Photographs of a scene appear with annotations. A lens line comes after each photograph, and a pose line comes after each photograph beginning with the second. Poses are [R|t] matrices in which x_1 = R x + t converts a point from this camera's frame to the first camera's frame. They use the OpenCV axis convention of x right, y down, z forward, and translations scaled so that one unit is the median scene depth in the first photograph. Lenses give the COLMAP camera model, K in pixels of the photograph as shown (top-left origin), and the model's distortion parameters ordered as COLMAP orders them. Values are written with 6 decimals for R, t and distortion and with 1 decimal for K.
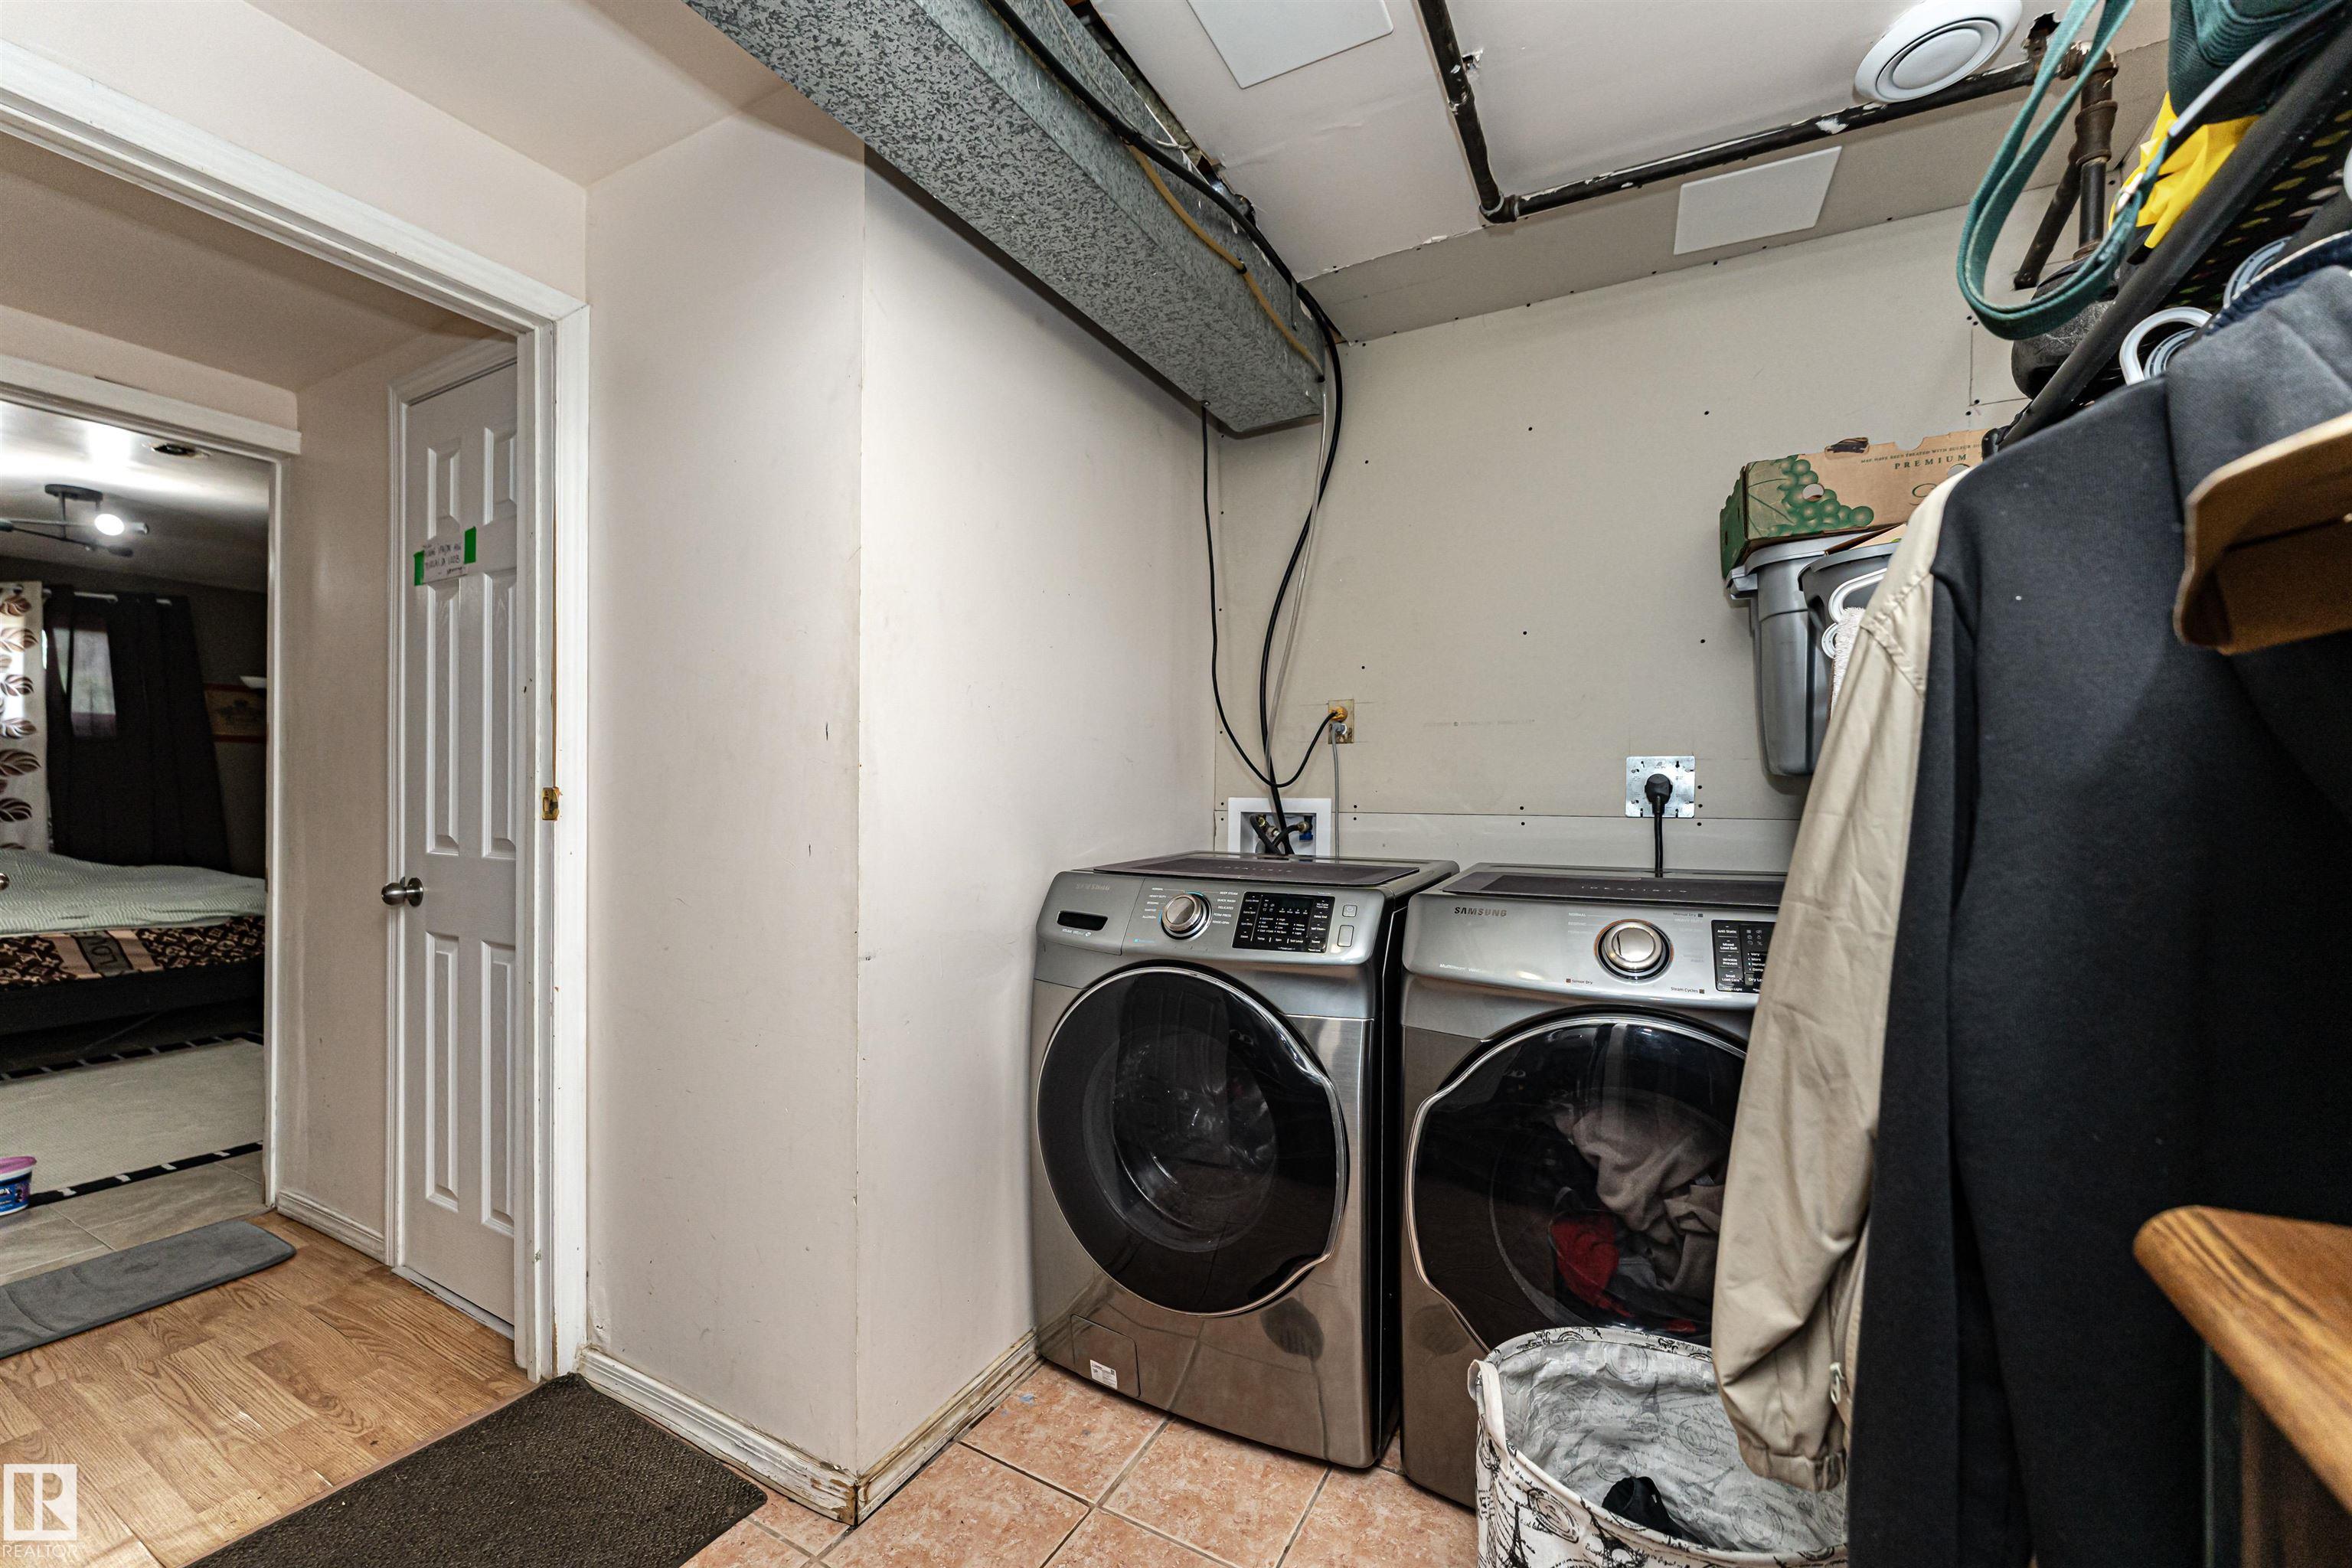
lens RADIAL K [[939.1, 0, 1176.0], [0, 939.1, 784.0], [0, 0, 1]] dist [0.003484, 0.000004]
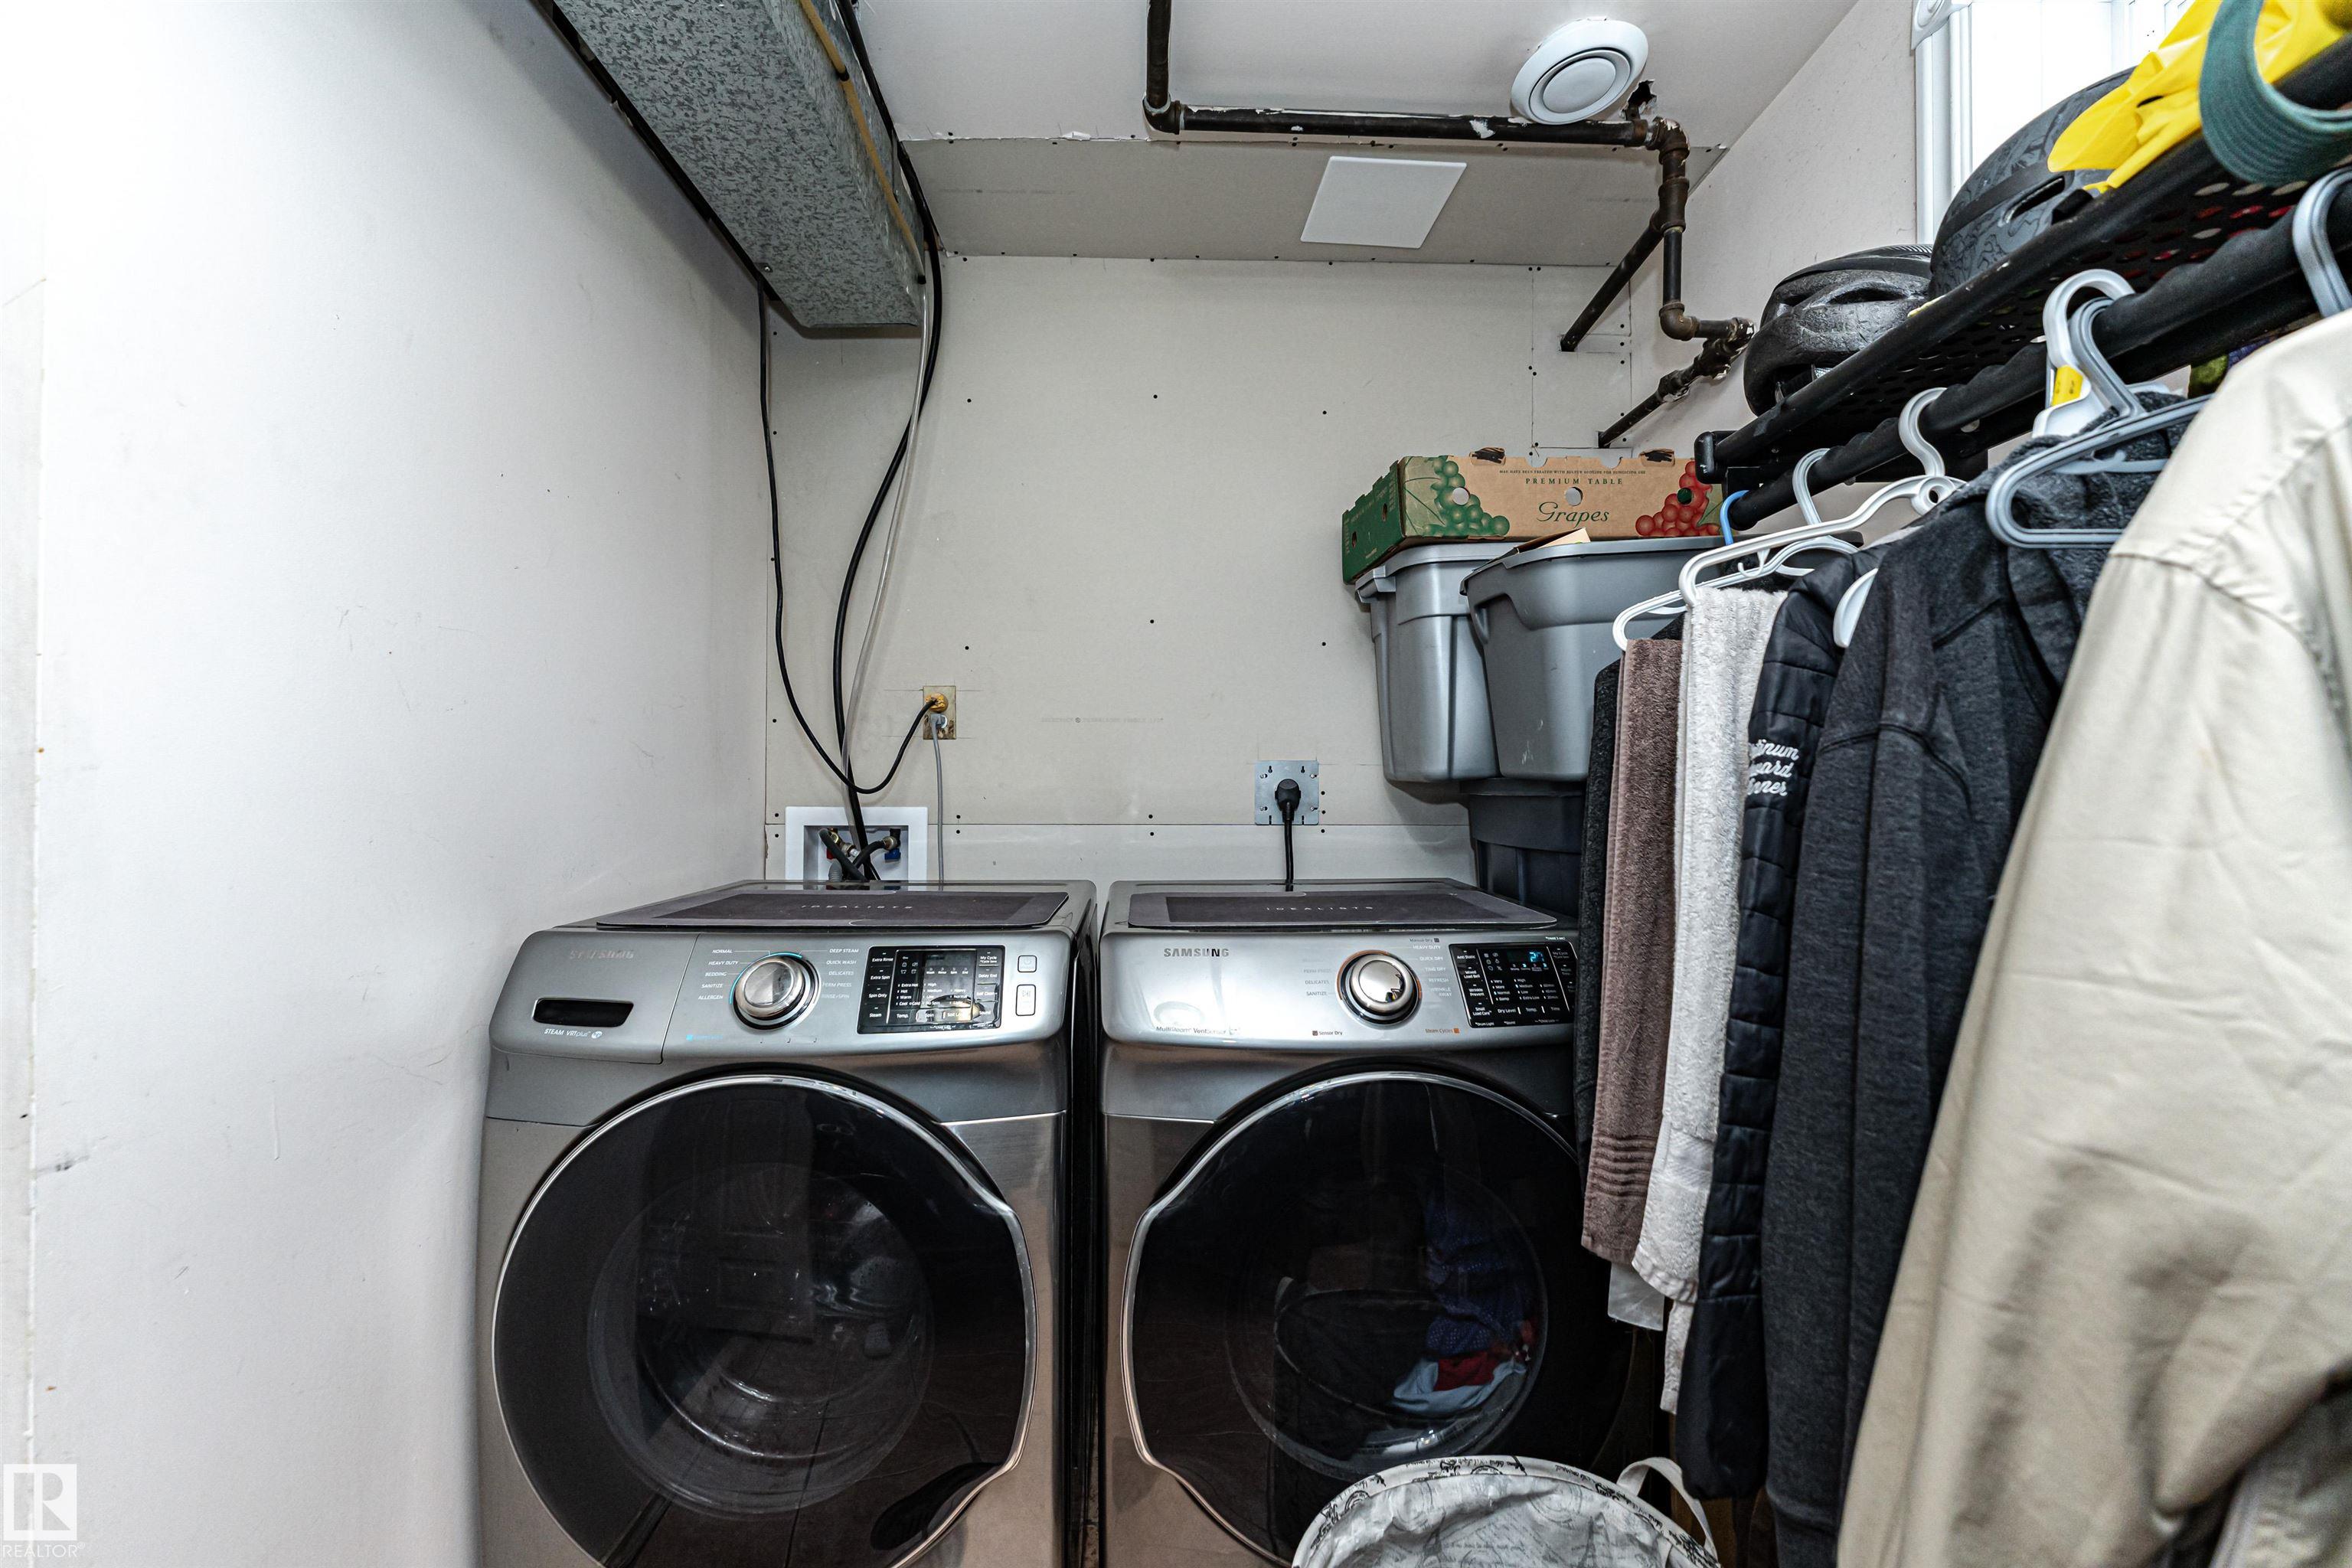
lens RADIAL K [[939.1, 0, 1176.0], [0, 939.1, 784.0], [0, 0, 1]] dist [0.003484, 0.000004]
pose [[0.868443, 0.002453, 0.495782, -0.067721], [-0.000541, 0.999992, -0.004001, -0.002060], [-0.495788, 0.003206, 0.868438, 0.266954]]
